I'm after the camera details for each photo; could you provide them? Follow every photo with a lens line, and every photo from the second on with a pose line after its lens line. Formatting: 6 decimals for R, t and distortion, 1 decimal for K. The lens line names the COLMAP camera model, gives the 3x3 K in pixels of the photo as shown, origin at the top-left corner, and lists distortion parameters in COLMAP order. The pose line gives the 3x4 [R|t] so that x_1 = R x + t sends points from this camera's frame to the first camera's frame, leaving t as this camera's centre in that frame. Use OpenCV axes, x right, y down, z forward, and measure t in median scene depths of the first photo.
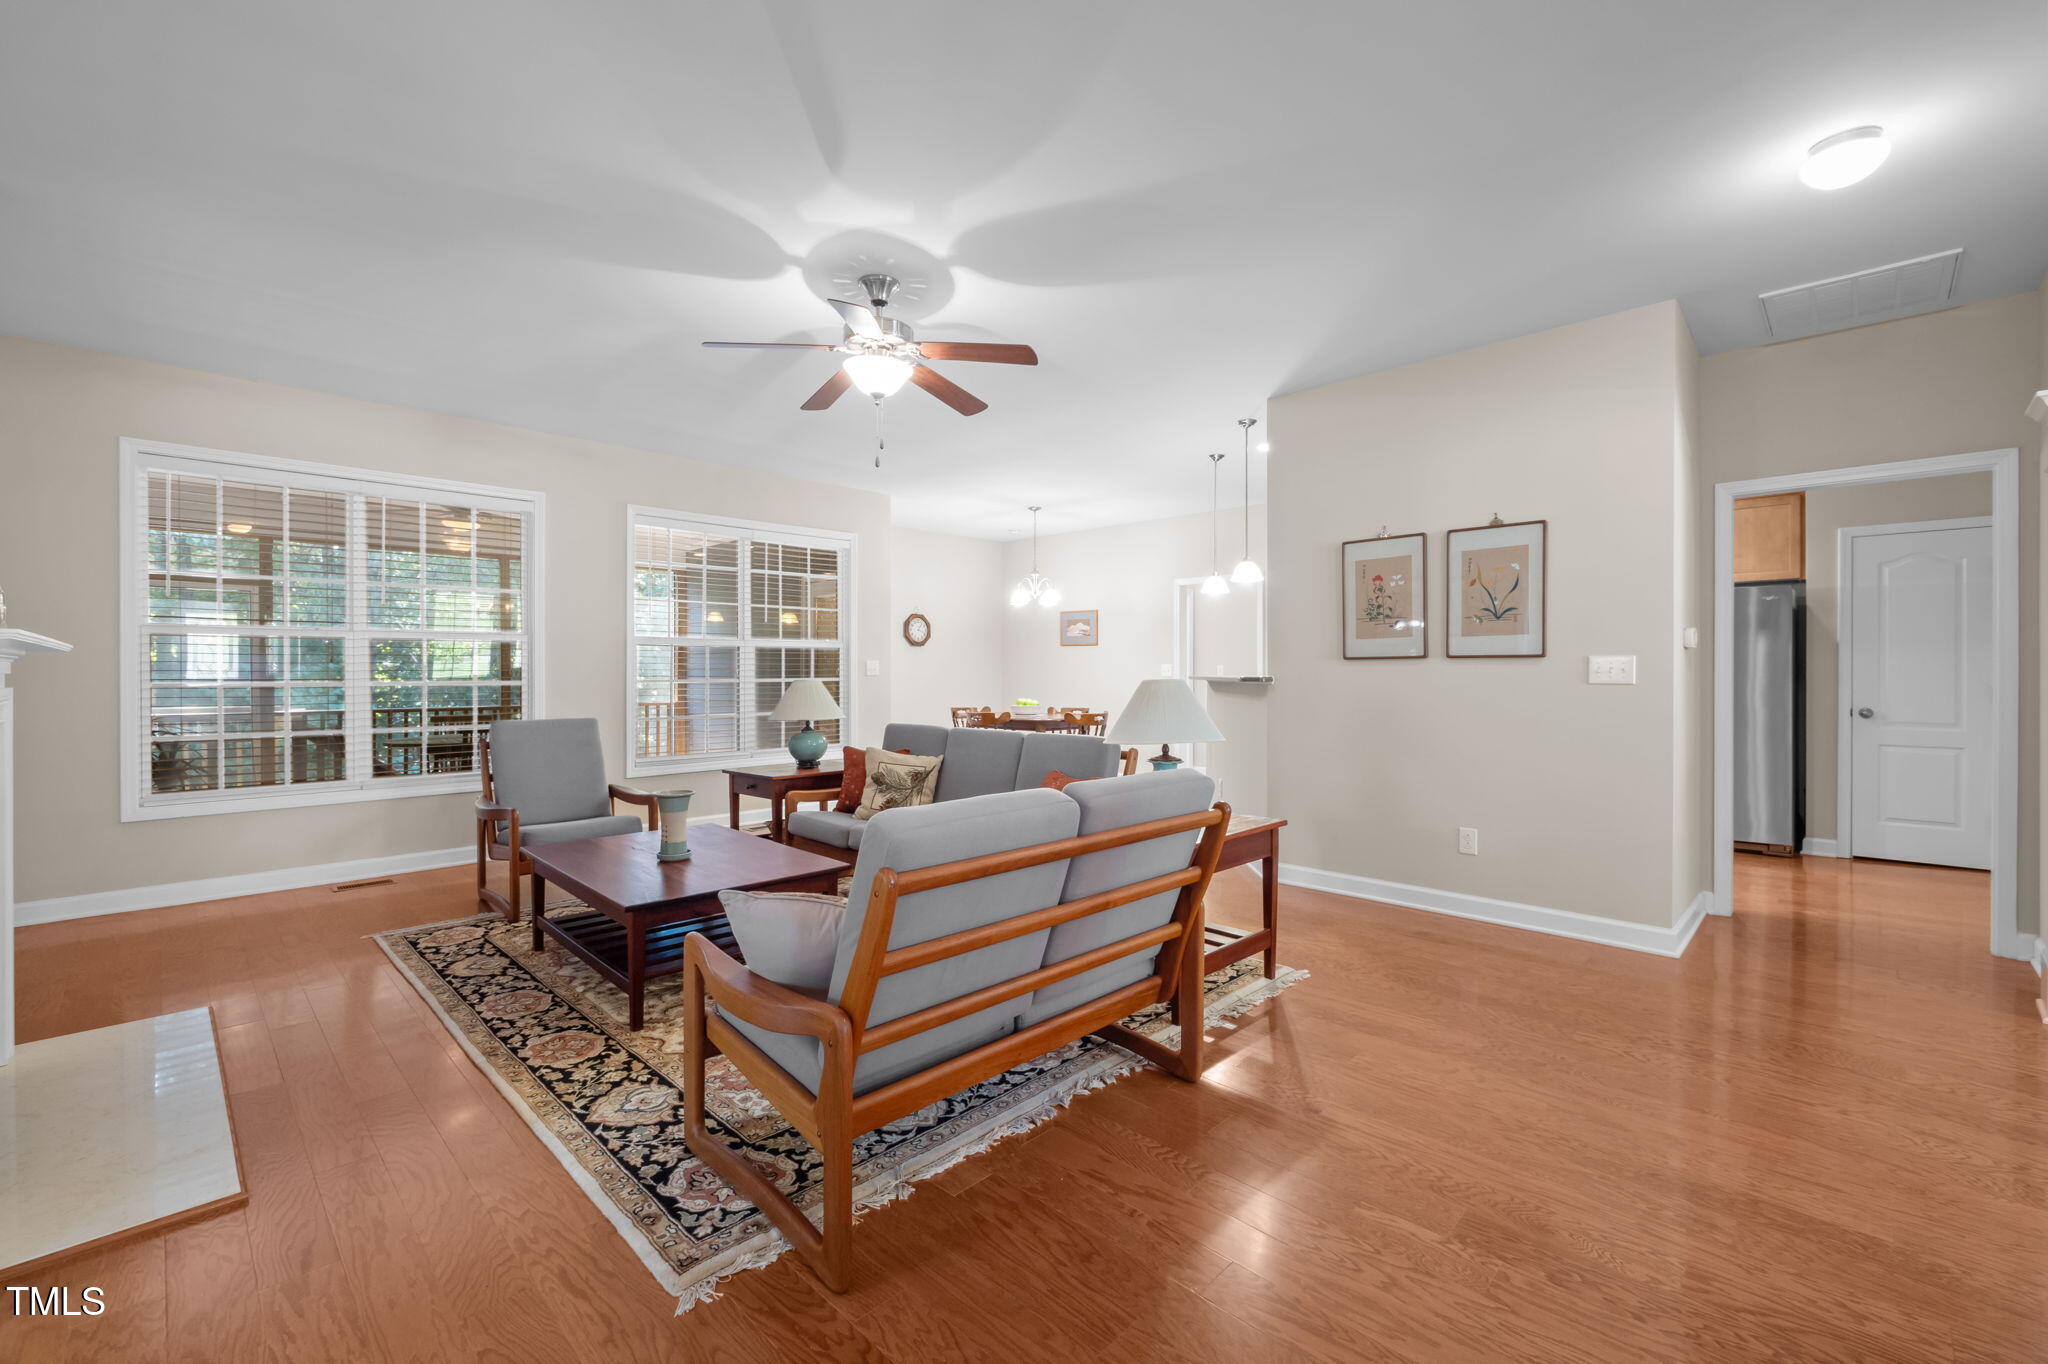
lens RADIAL K [[855.1, 0, 1027.2], [0, 855.1, 673.9], [0, 0, 1]] dist [-0.001796, -0.000210]
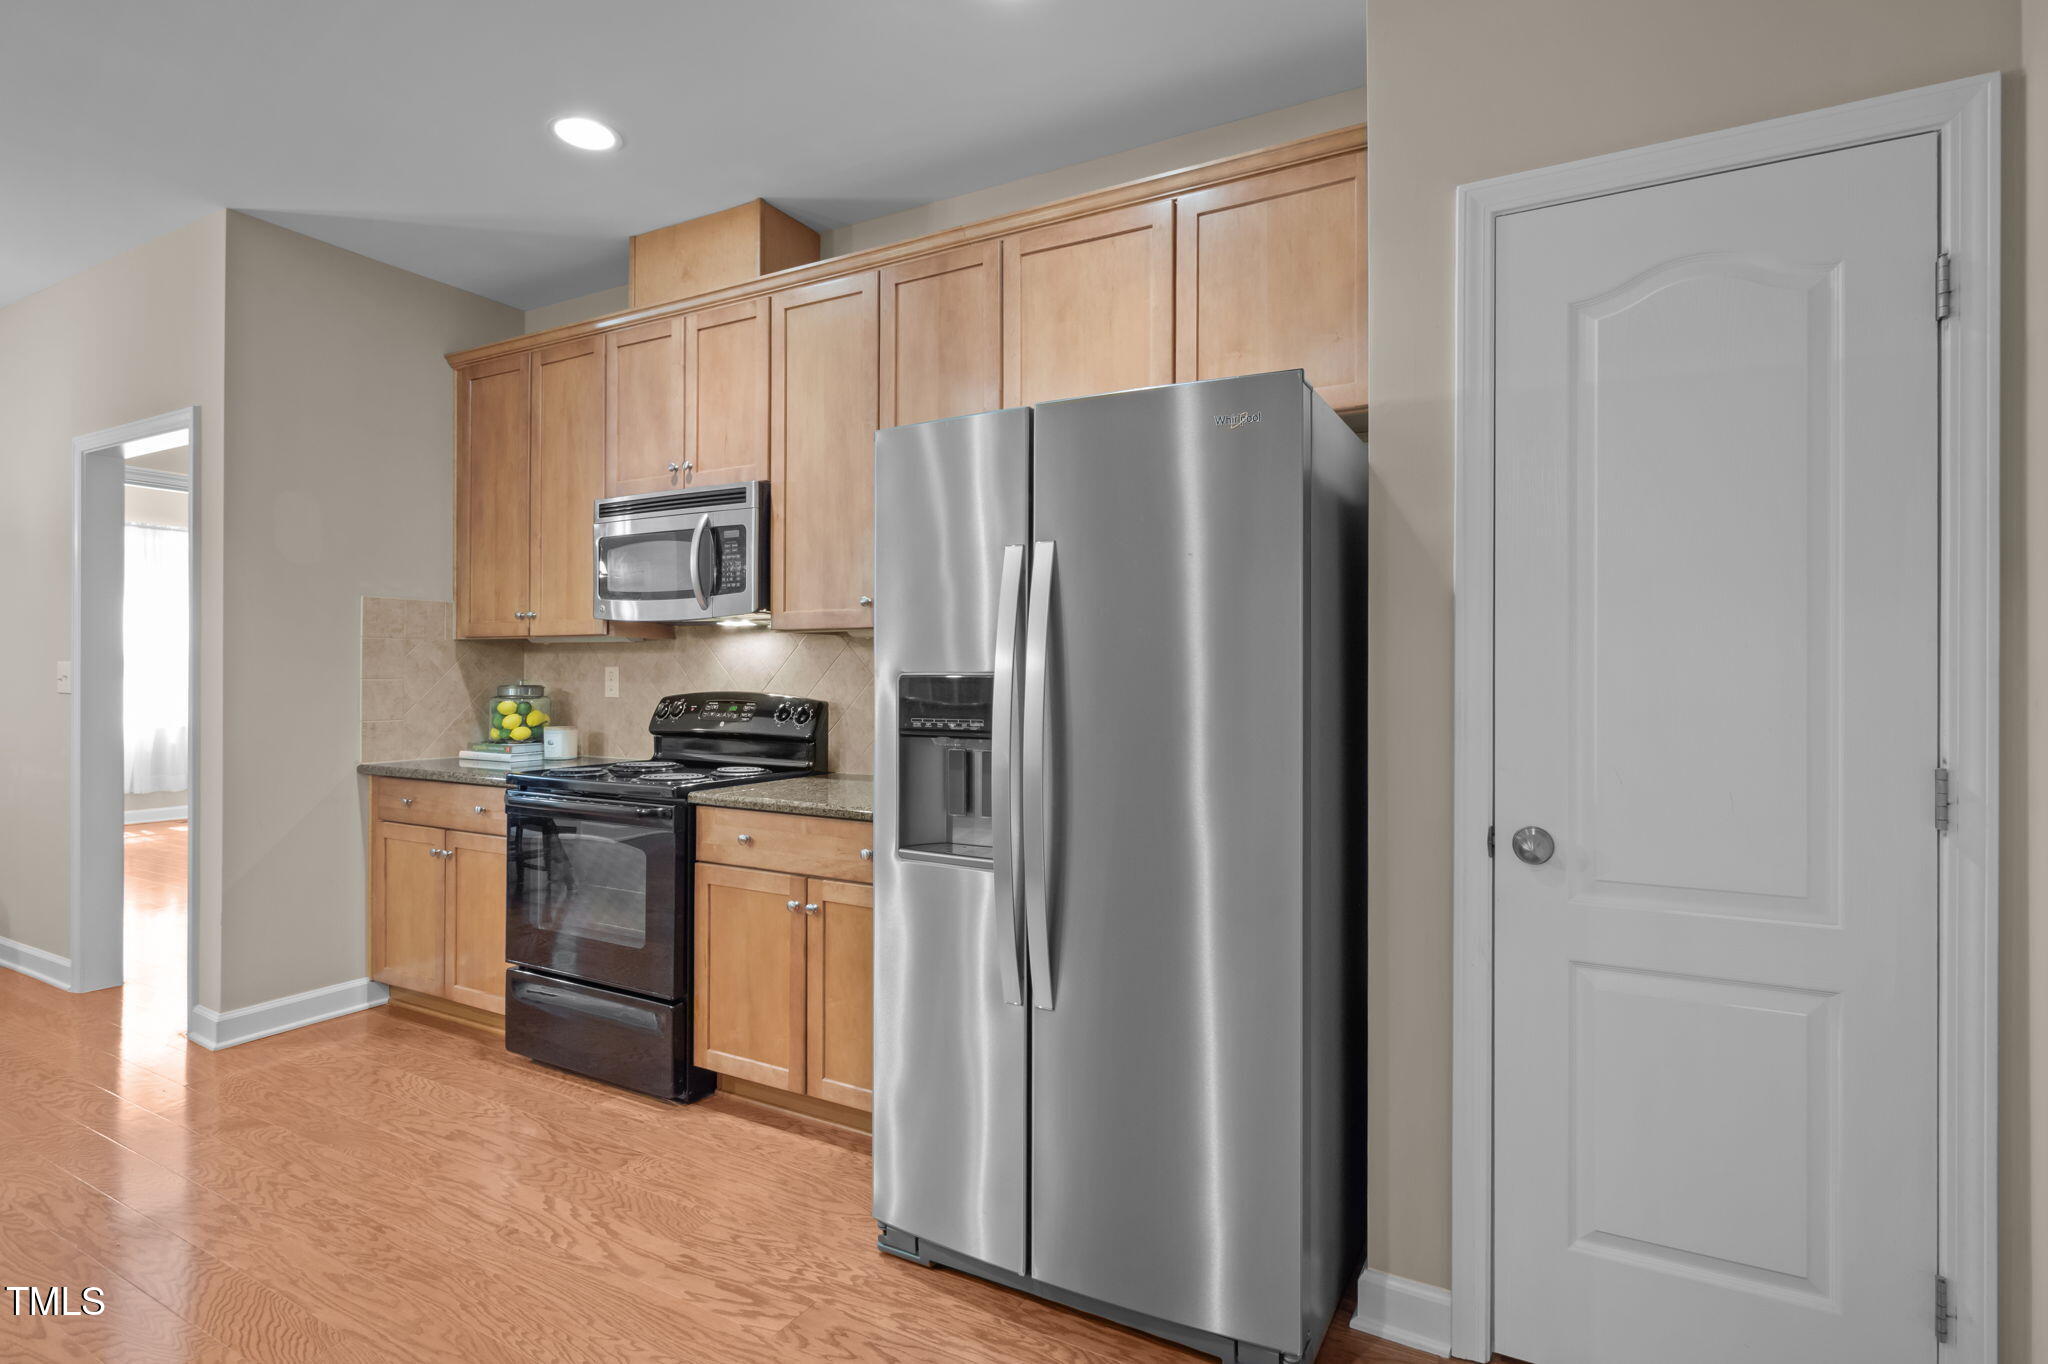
lens RADIAL K [[1008.8, 0, 1013.9], [0, 1008.8, 671.0], [0, 0, 1]] dist [0.001575, -0.000125]
pose [[0.965598, 0.006817, 0.259951, 1.151686], [-0.004343, 0.999940, -0.010092, -0.010621], [-0.260004, 0.008616, 0.965569, 1.140358]]
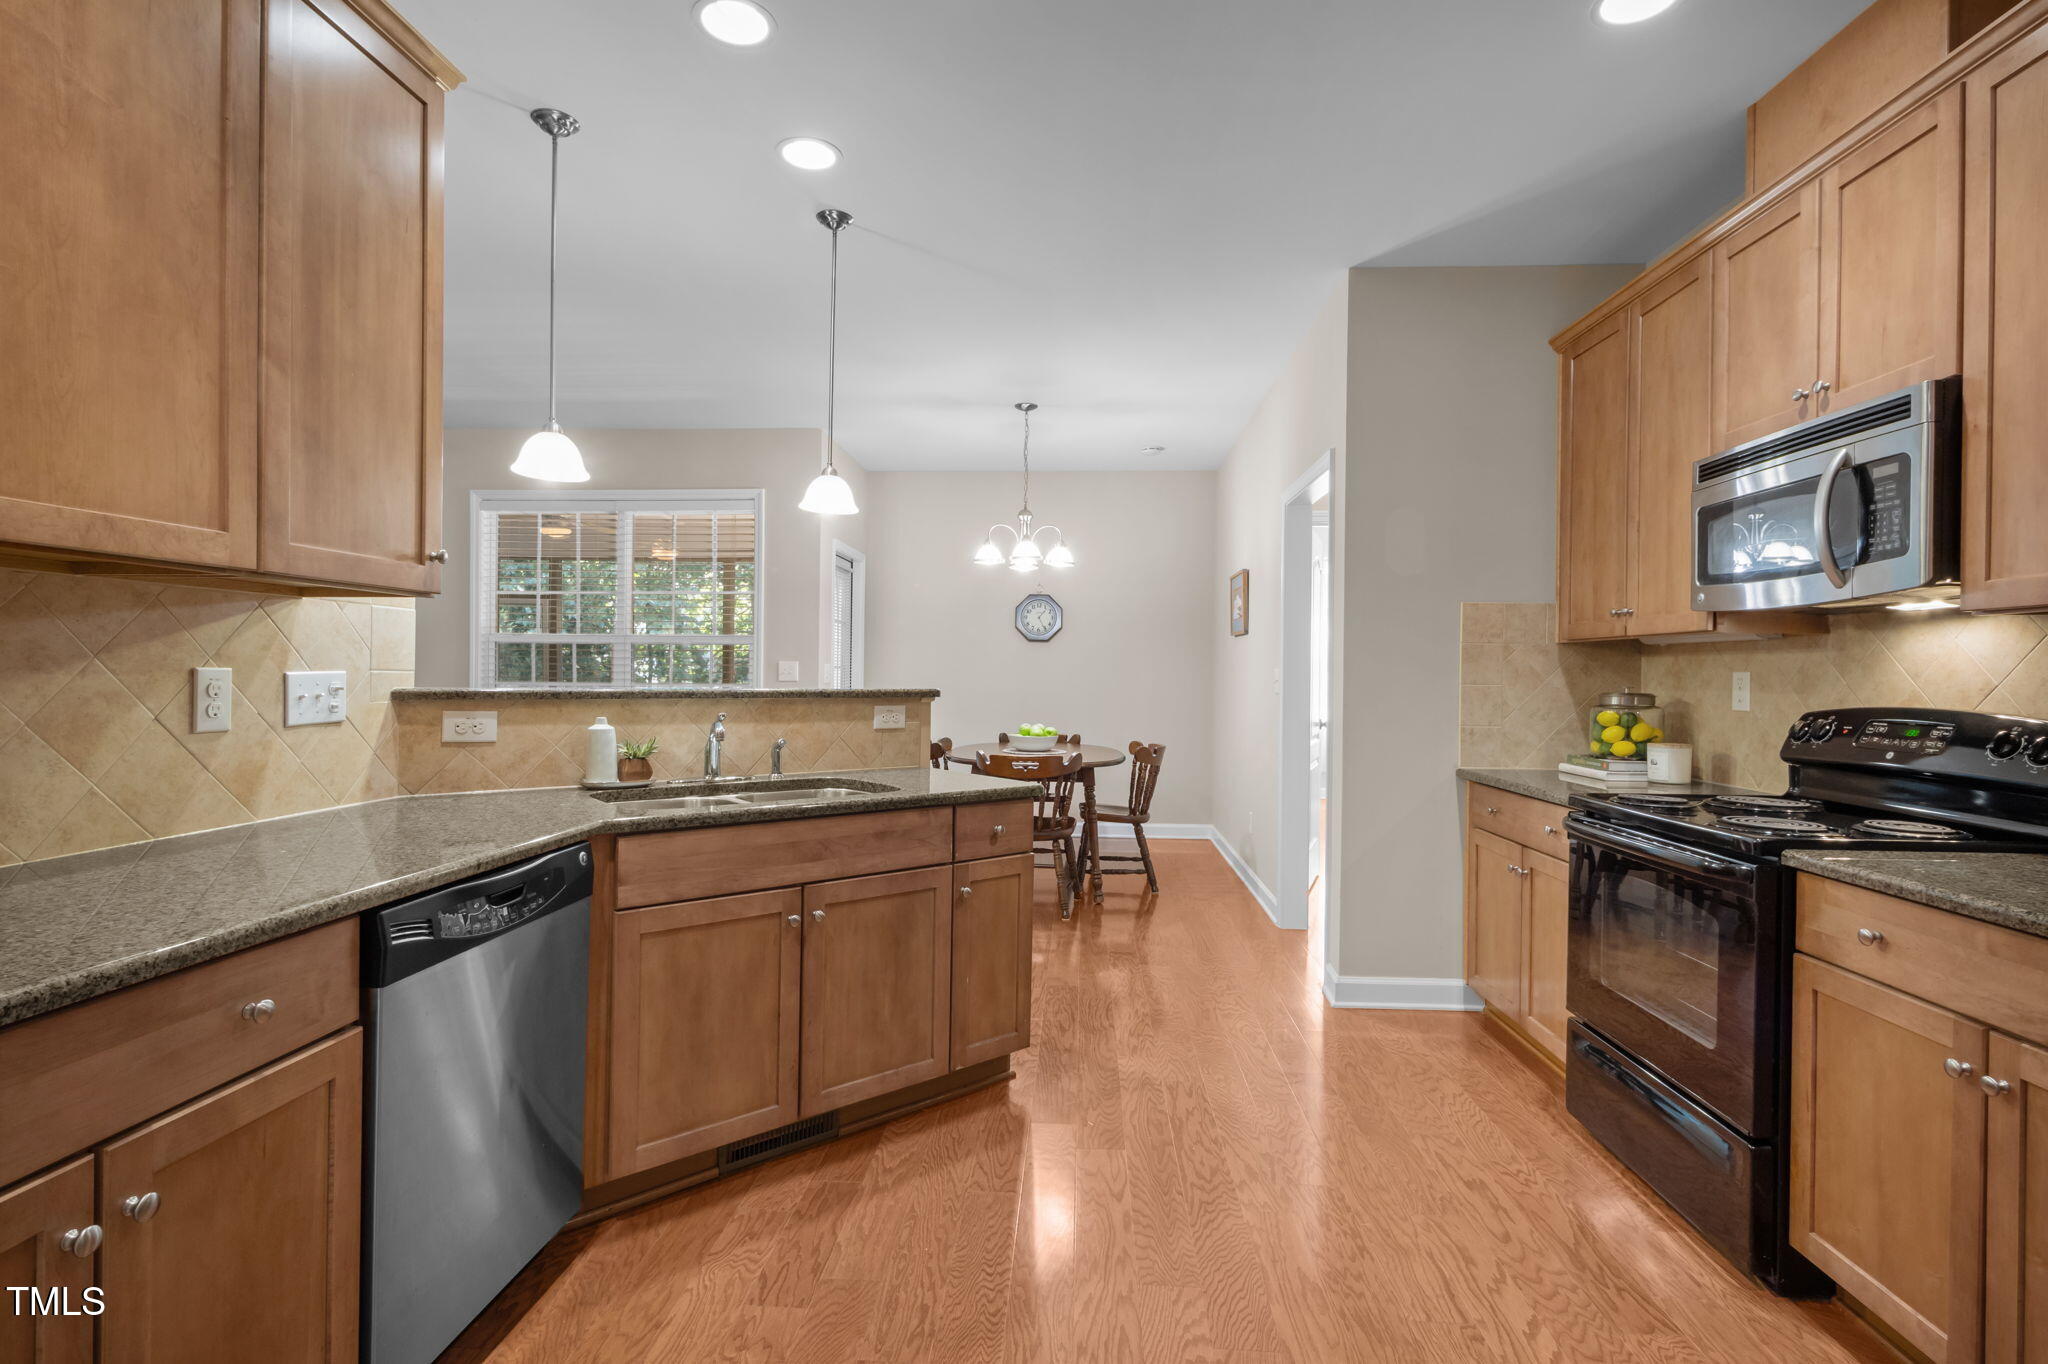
lens RADIAL K [[970.2, 0, 1033.2], [0, 970.2, 677.0], [0, 0, 1]] dist [0.000980, -0.000888]
pose [[0.658274, 0.010209, -0.752709, 1.244568], [-0.015602, 0.999878, -0.000084, -0.010418], [0.752617, 0.011799, 0.658353, 1.319074]]
